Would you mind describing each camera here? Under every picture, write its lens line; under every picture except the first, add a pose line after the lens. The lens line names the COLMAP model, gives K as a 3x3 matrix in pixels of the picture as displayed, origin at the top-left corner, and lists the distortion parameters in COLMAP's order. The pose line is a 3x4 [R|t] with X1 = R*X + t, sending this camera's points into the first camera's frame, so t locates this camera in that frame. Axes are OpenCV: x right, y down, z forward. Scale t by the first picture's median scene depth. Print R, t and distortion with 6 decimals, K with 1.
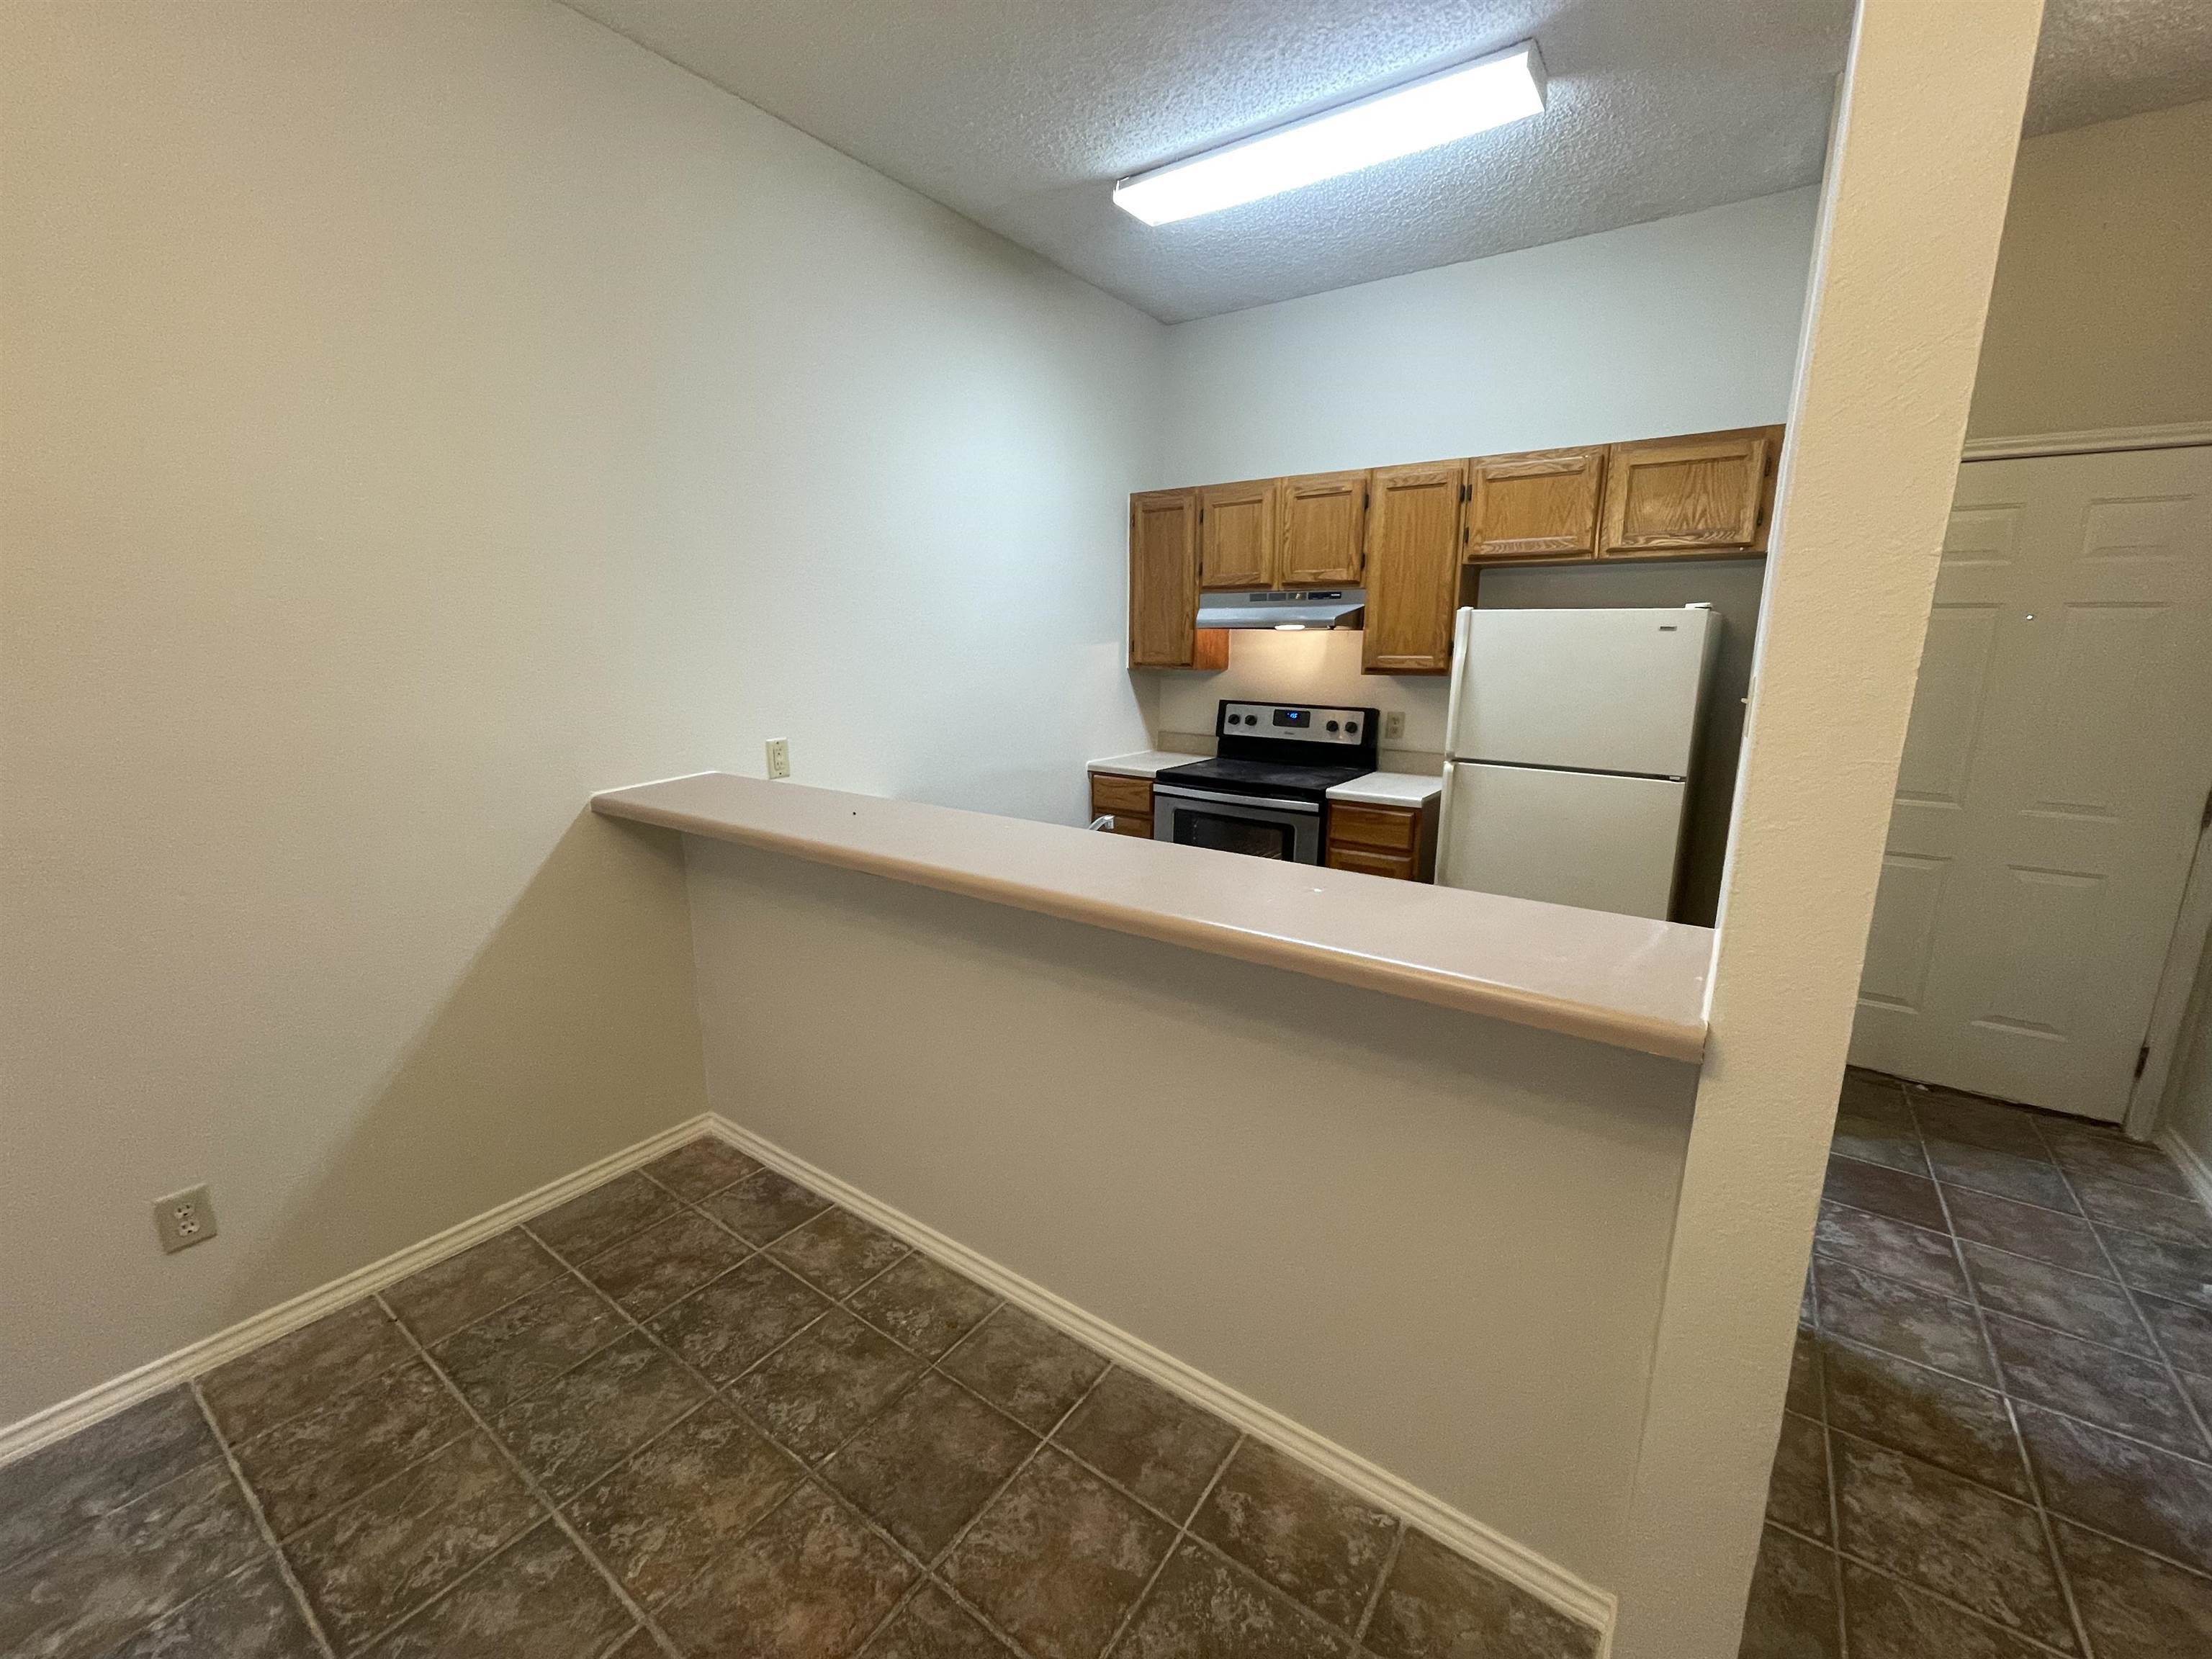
lens RADIAL K [[893.0, 0, 1105.1], [0, 893.0, 819.1], [0, 0, 1]] dist [0.000526, -0.000112]
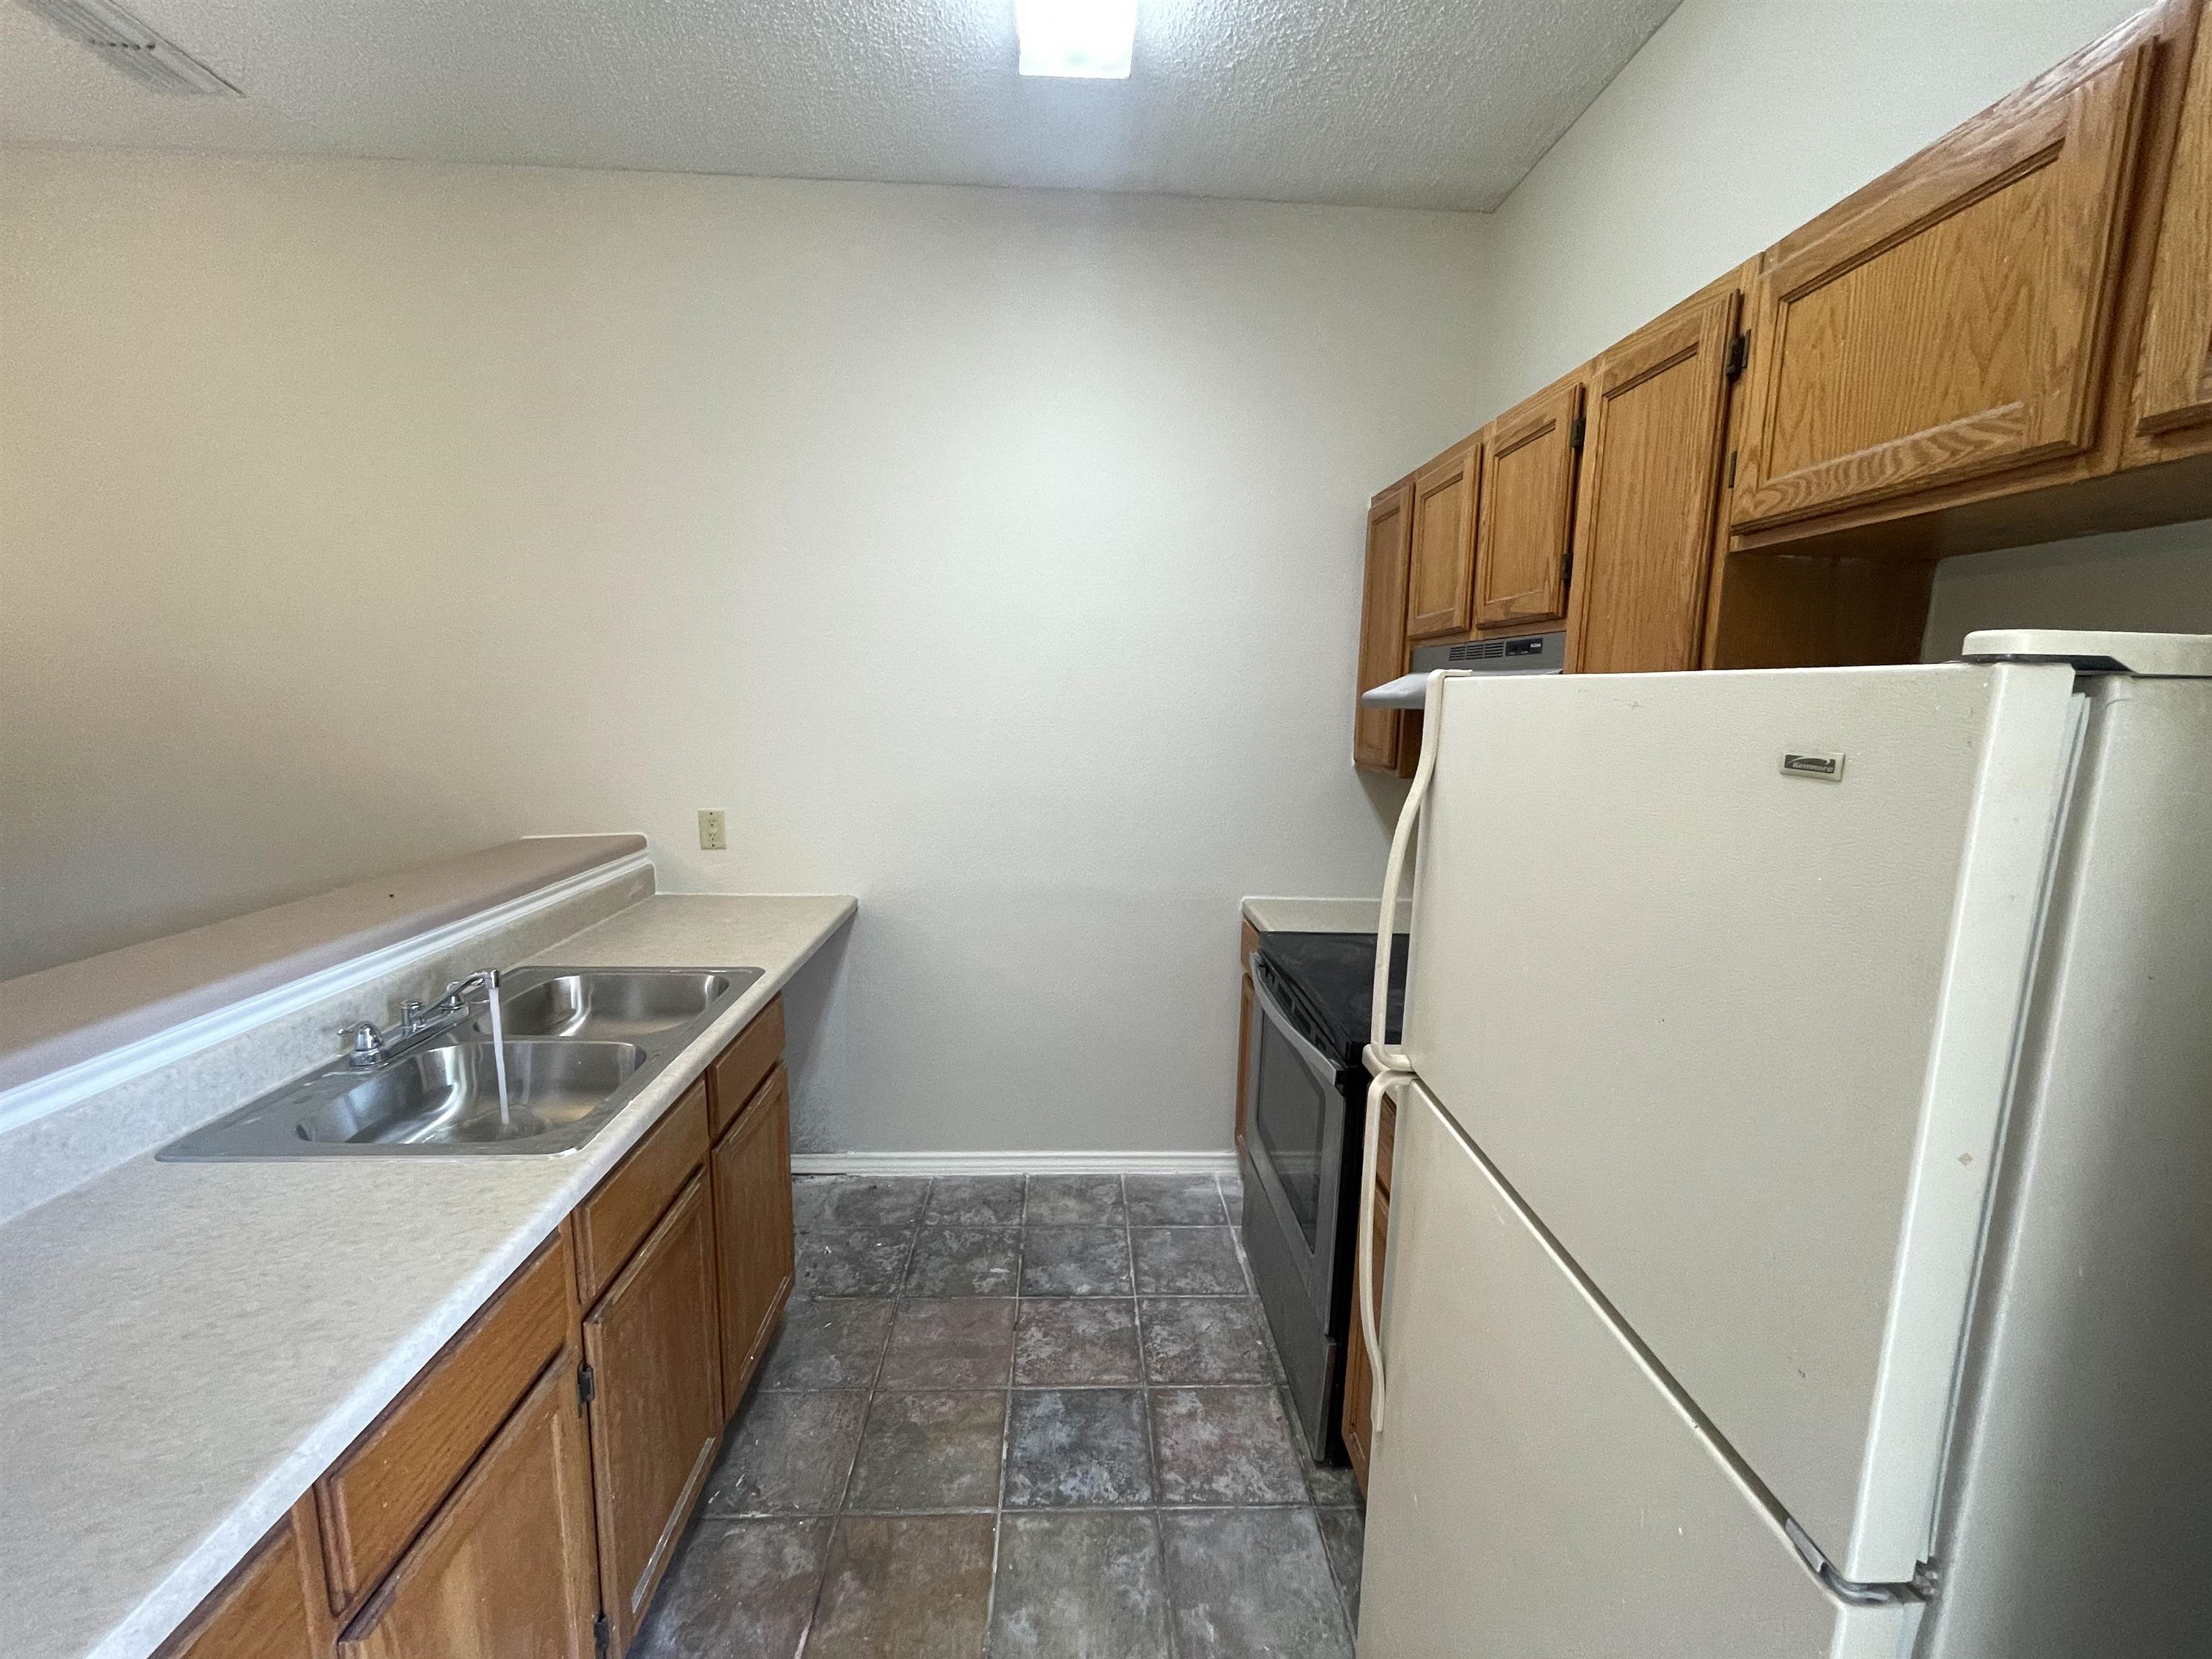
lens RADIAL K [[893.0, 0, 1106.8], [0, 893.0, 832.5], [0, 0, 1]] dist [0.000526, -0.000112]
pose [[0.617166, 0.133812, -0.775371, 0.826987], [-0.179210, 0.983438, 0.027076, -0.211879], [0.766153, 0.122244, 0.630925, 0.907158]]
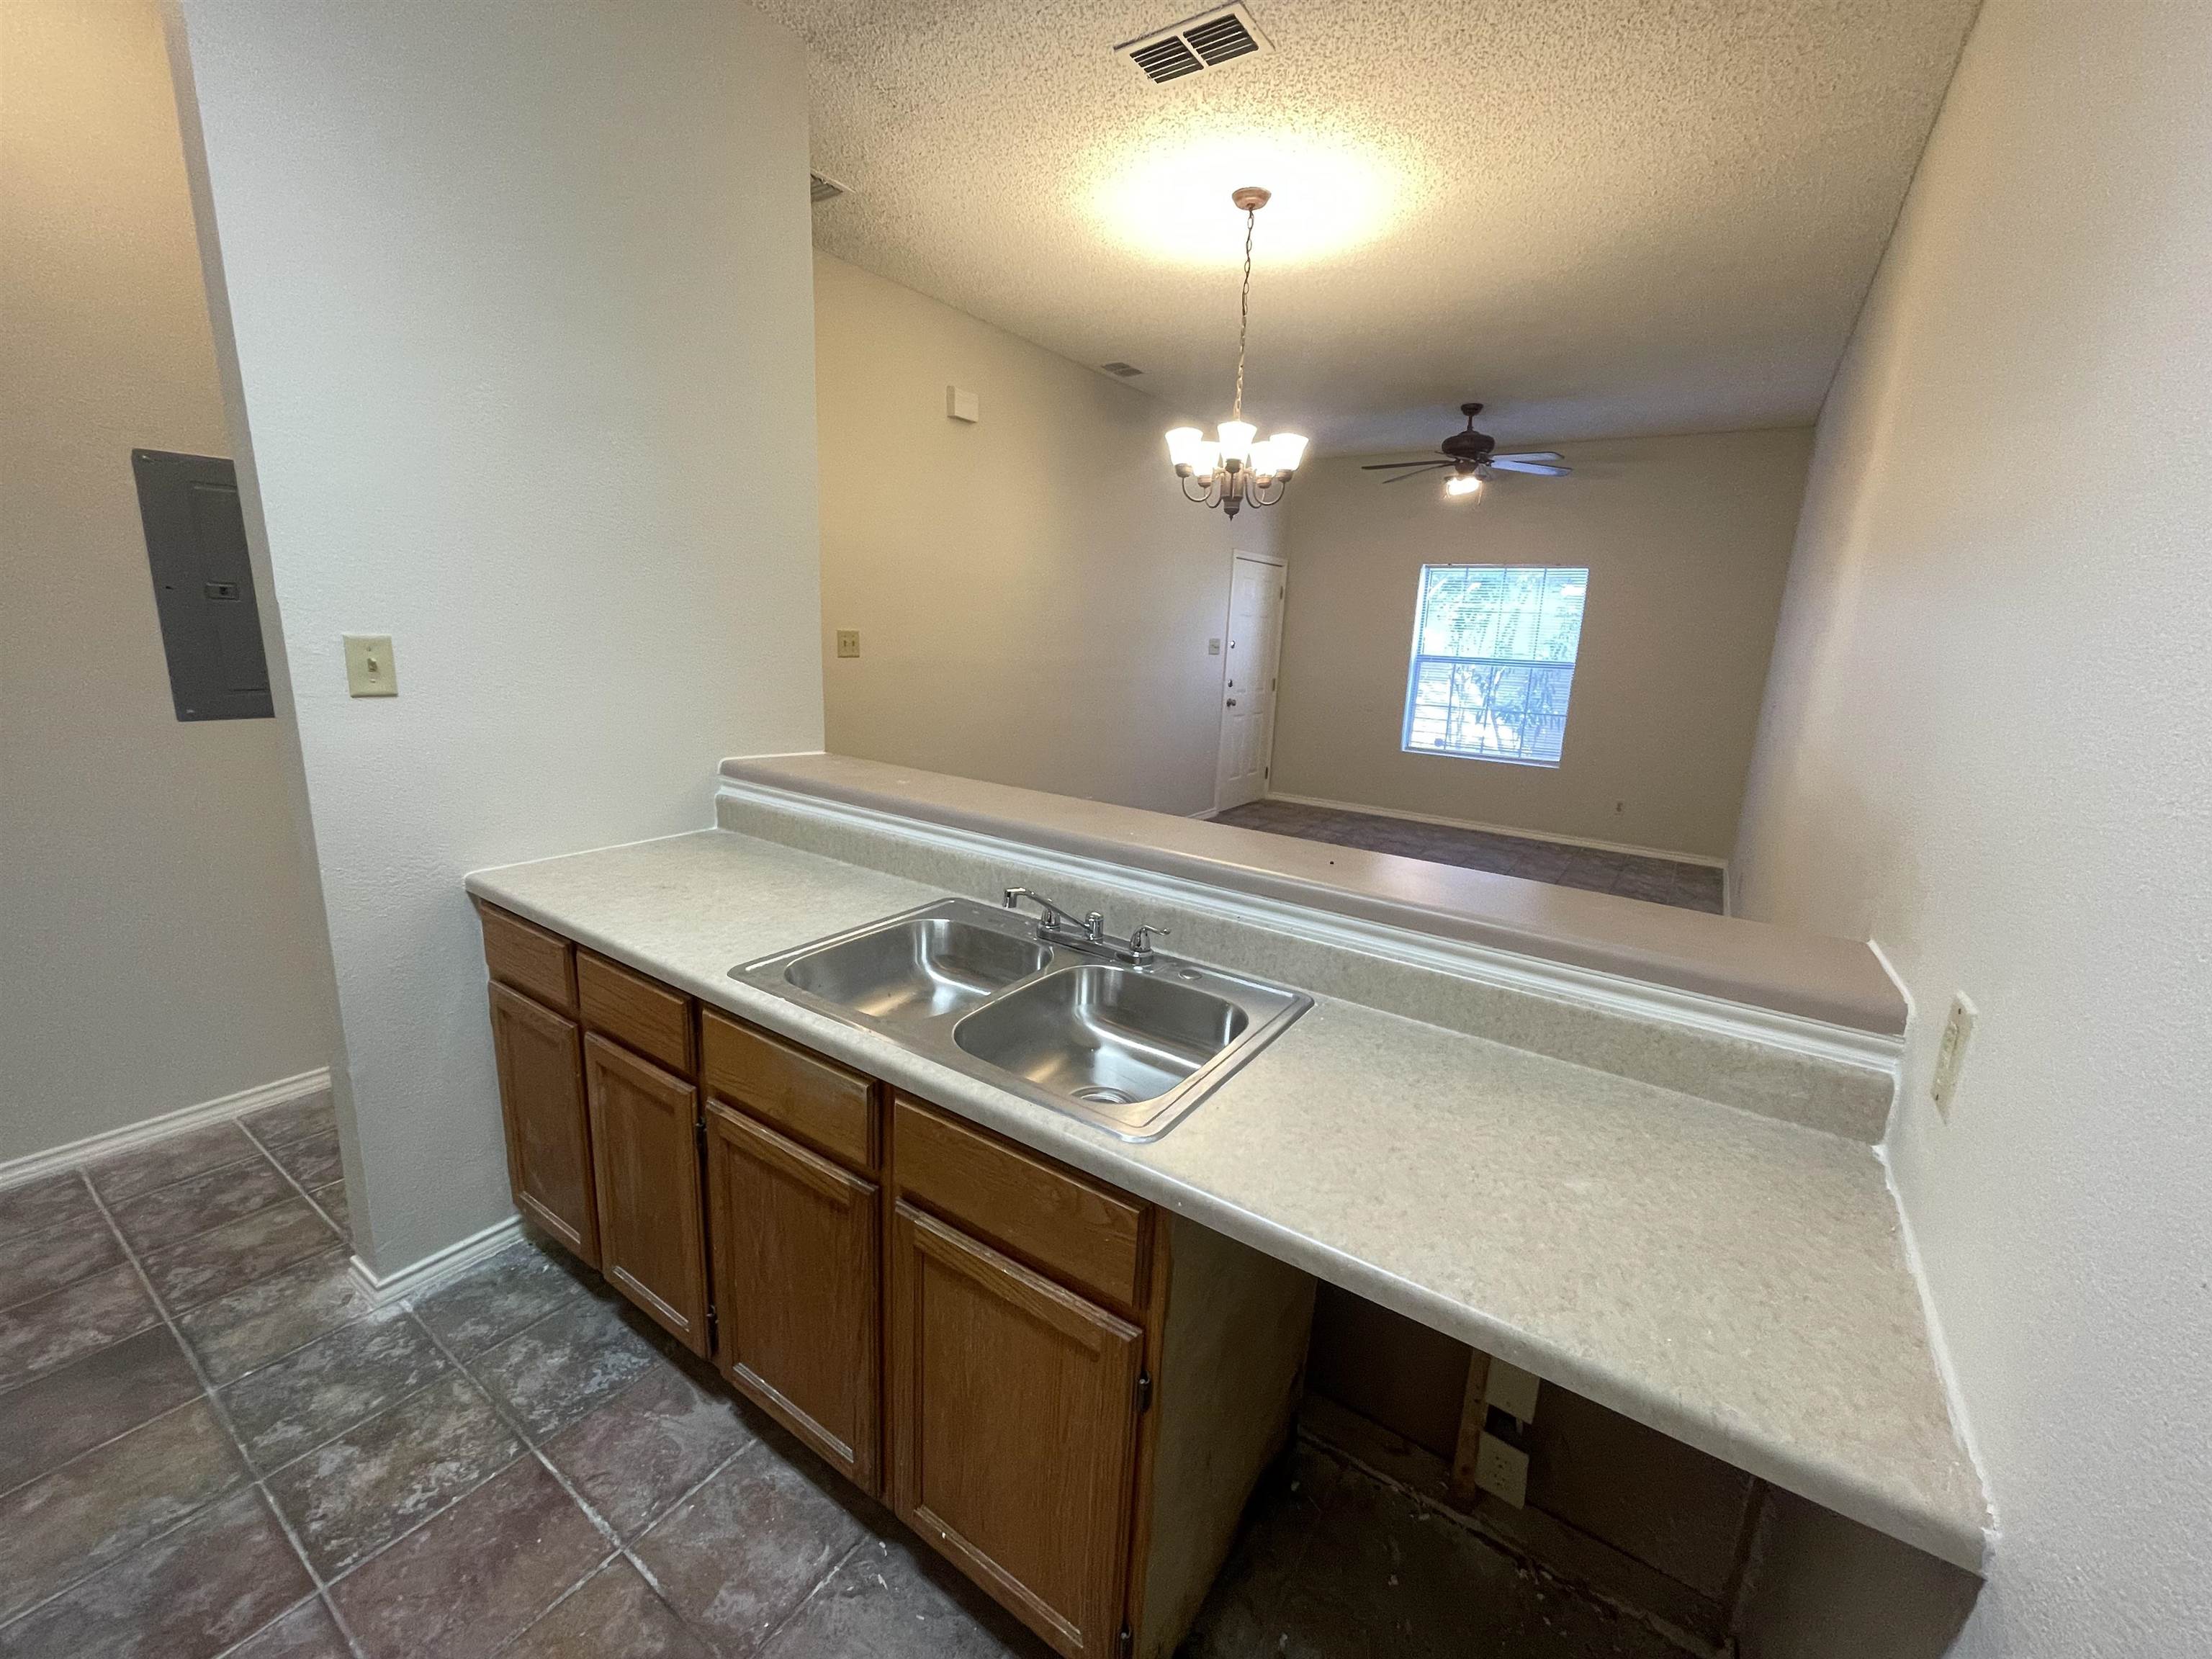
lens RADIAL K [[893.0, 0, 1119.4], [0, 893.0, 824.2], [0, 0, 1]] dist [0.000526, -0.000112]
pose [[-0.998254, -0.042749, -0.040762, -0.046527], [-0.055862, 0.907502, 0.416317, -0.338352], [0.019194, 0.417867, -0.908305, 1.598640]]
